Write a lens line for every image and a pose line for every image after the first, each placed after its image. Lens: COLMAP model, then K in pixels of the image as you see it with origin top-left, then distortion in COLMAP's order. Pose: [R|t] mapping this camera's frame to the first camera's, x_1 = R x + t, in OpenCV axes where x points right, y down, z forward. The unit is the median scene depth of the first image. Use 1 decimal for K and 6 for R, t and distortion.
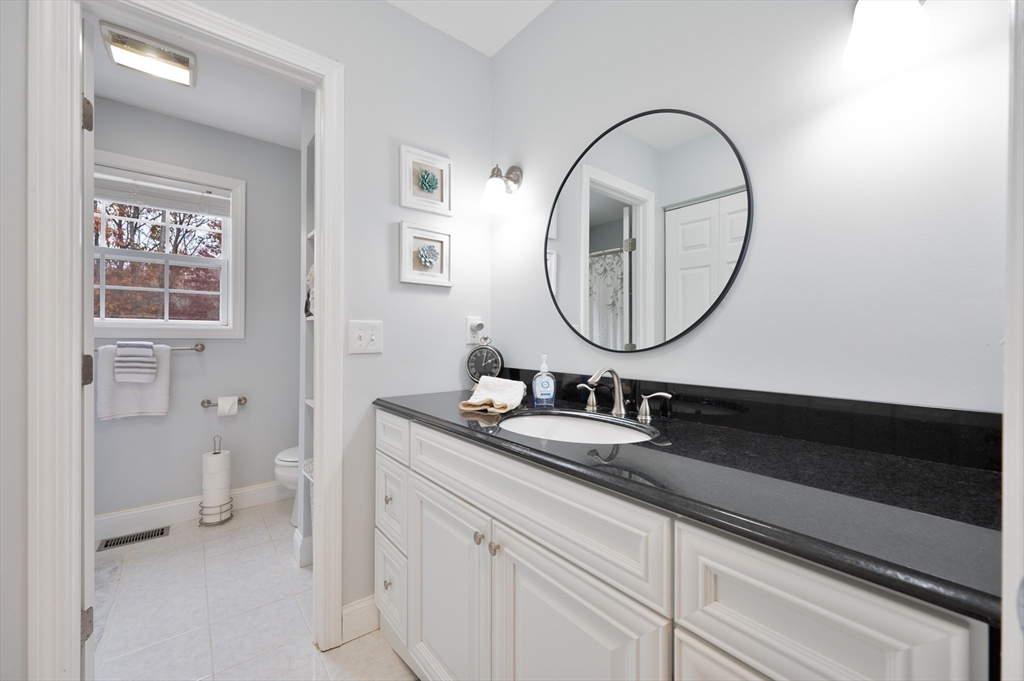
lens RADIAL K [[406.5, 0, 515.5], [0, 406.5, 335.0], [0, 0, 1]] dist [0.000967, -0.000441]
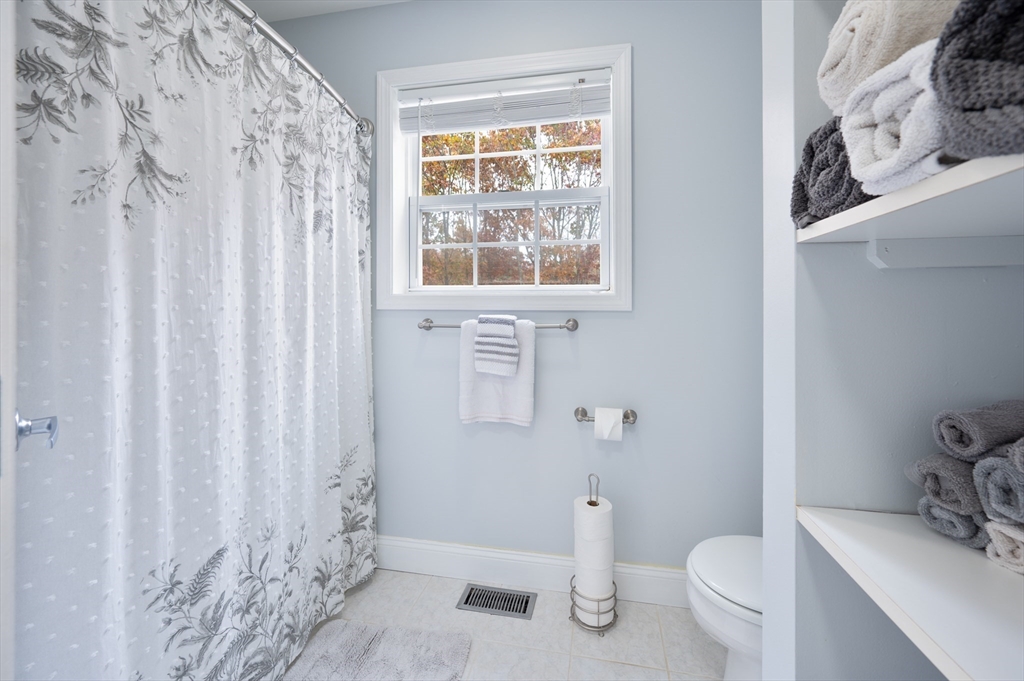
lens RADIAL K [[406.5, 0, 518.3], [0, 406.5, 310.5], [0, 0, 1]] dist [0.000967, -0.000441]
pose [[0.640718, -0.010042, -0.767711, -0.349538], [0.007470, 0.999949, -0.006845, 0.012423], [0.767740, -0.001349, 0.640760, 0.541673]]
